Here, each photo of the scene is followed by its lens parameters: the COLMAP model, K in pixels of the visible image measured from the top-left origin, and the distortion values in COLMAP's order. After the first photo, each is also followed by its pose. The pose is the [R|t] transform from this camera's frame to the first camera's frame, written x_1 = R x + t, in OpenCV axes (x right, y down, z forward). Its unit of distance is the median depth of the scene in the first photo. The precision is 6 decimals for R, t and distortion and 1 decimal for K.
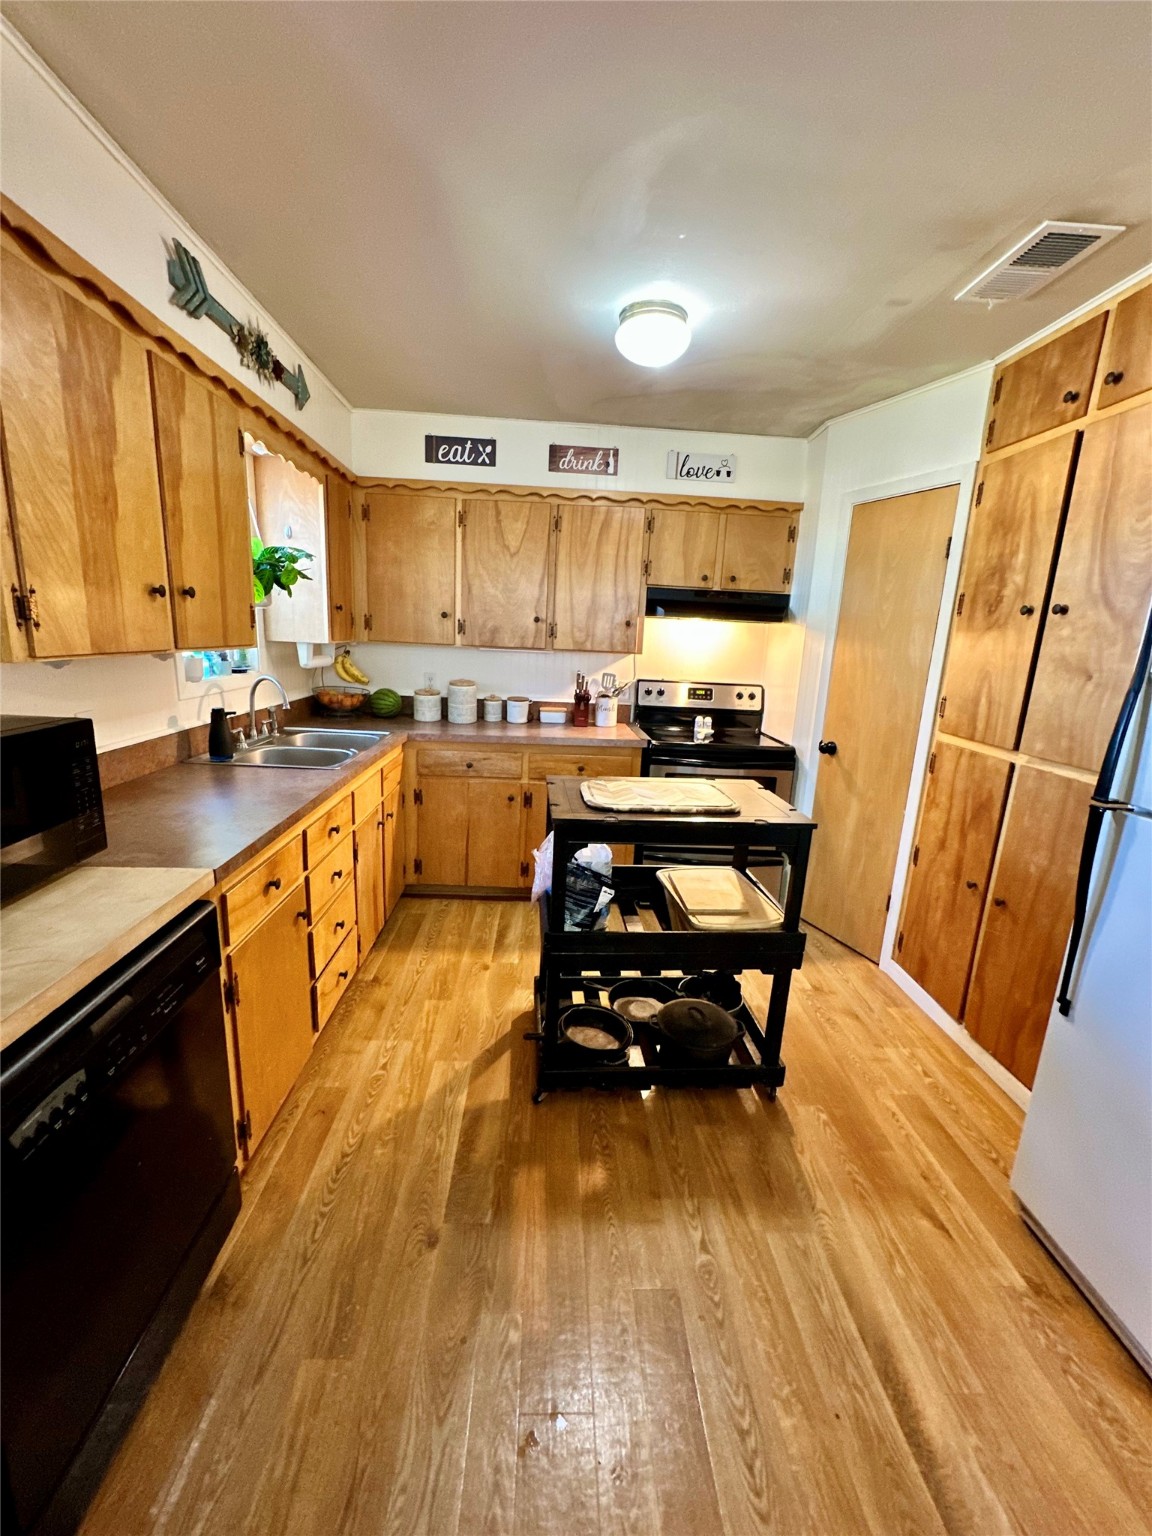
lens RADIAL K [[608.8, 0, 578.6], [0, 608.8, 763.4], [0, 0, 1]] dist [-0.001833, 0.000813]
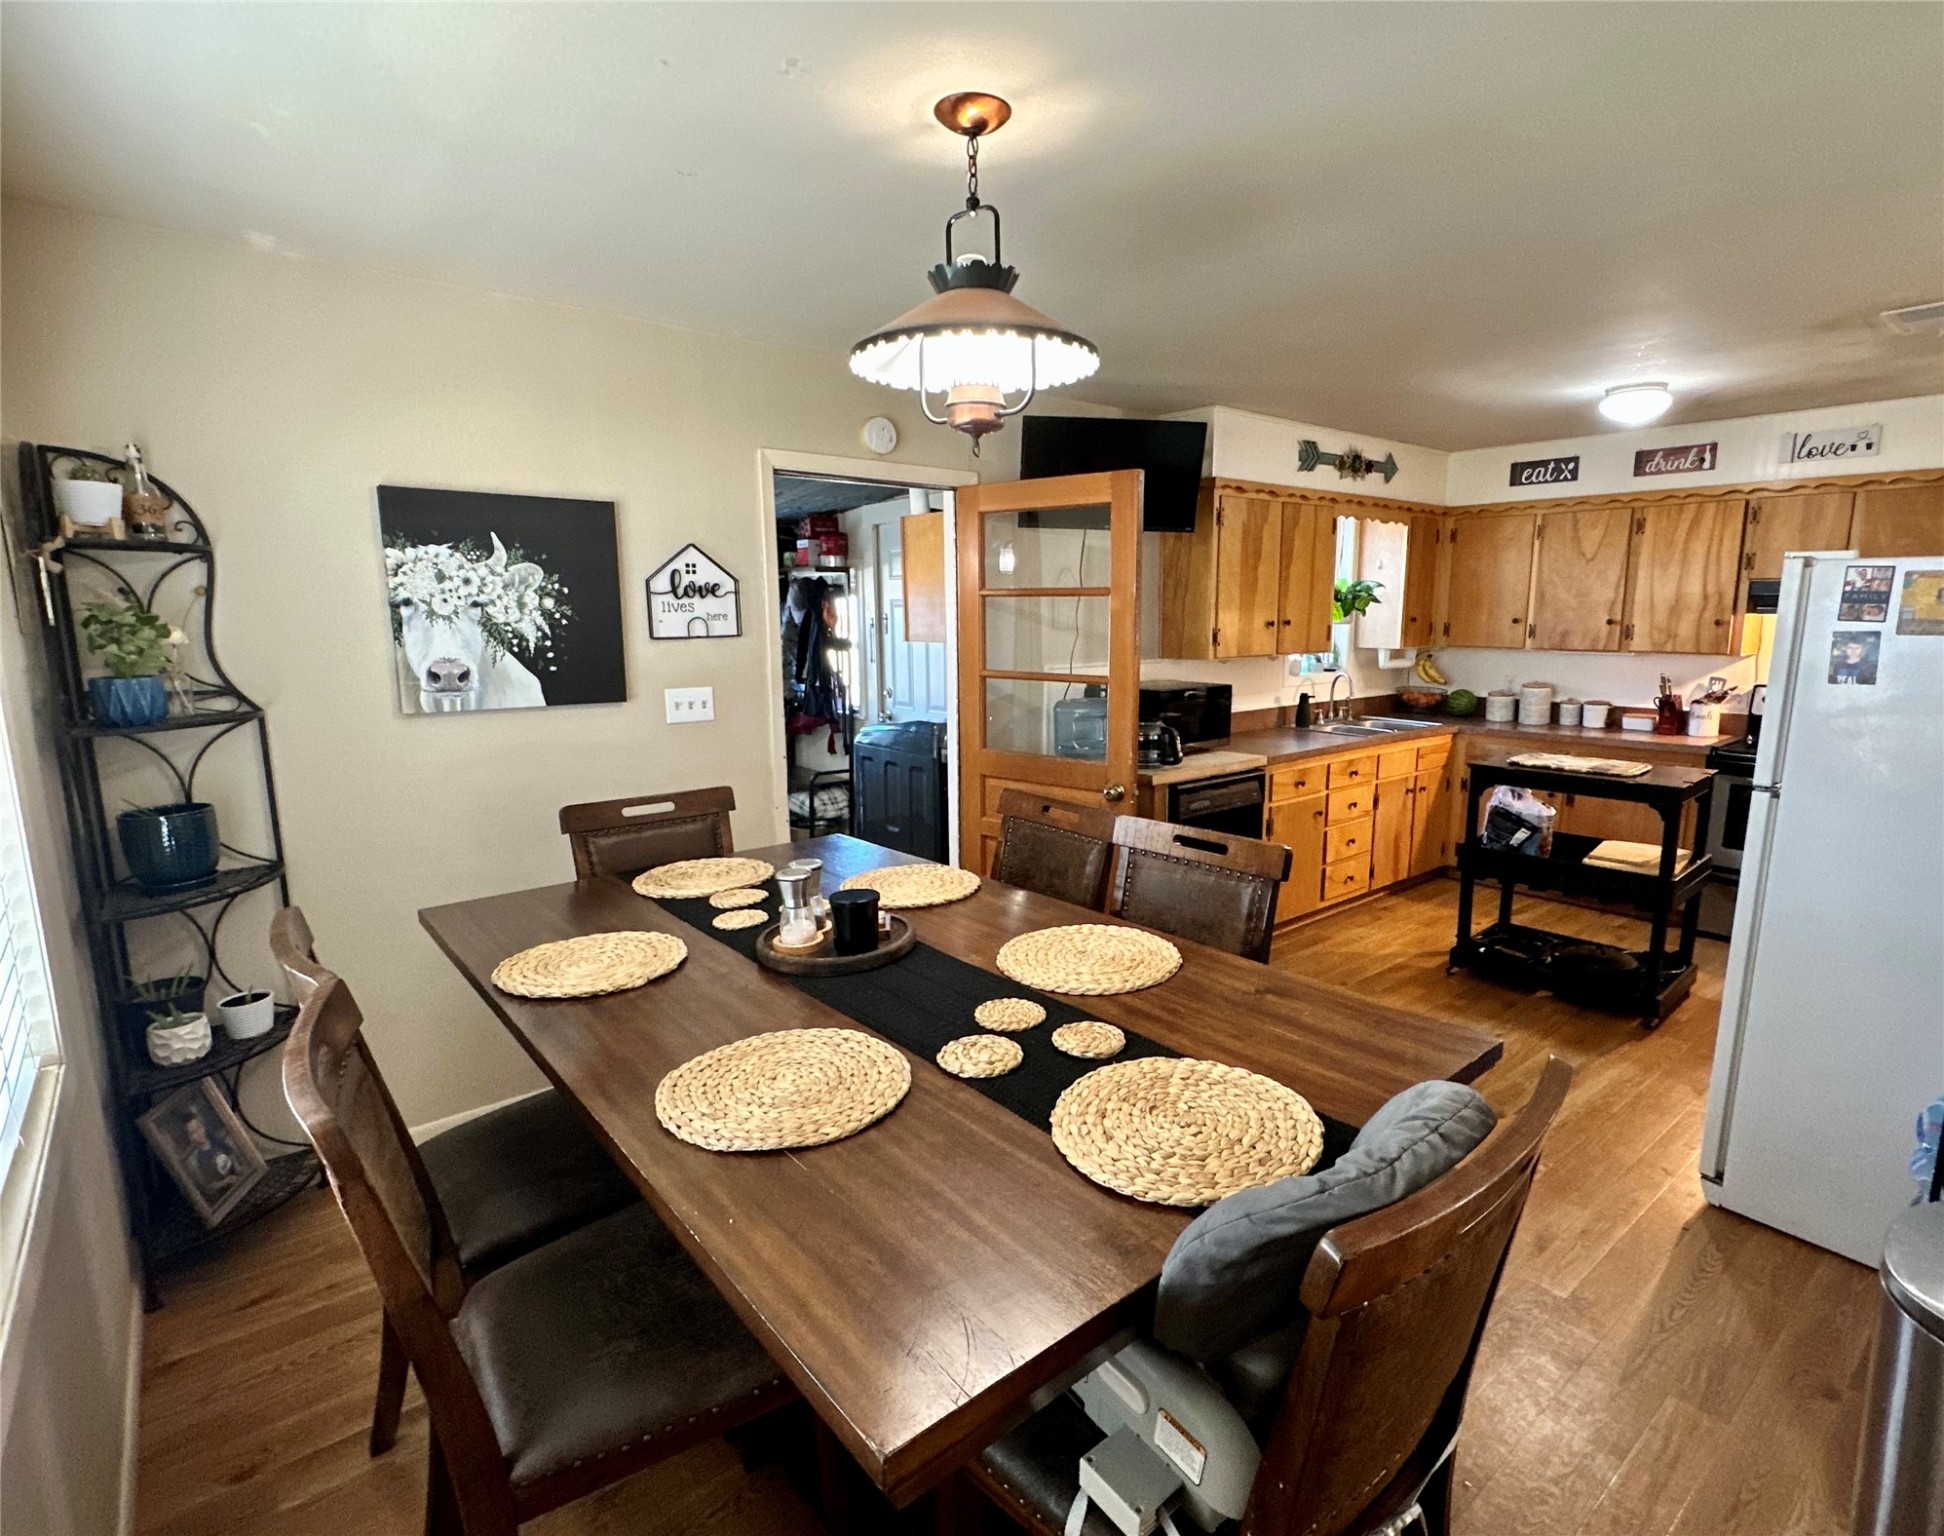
lens RADIAL K [[990.2, 0, 979.4], [0, 990.2, 773.6], [0, 0, 1]] dist [-0.002894, 0.000113]
pose [[0.583471, 0.086605, -0.807503, 0.680081], [-0.140846, 0.990022, 0.004410, 0.152273], [0.799827, 0.111161, 0.589847, -0.775820]]
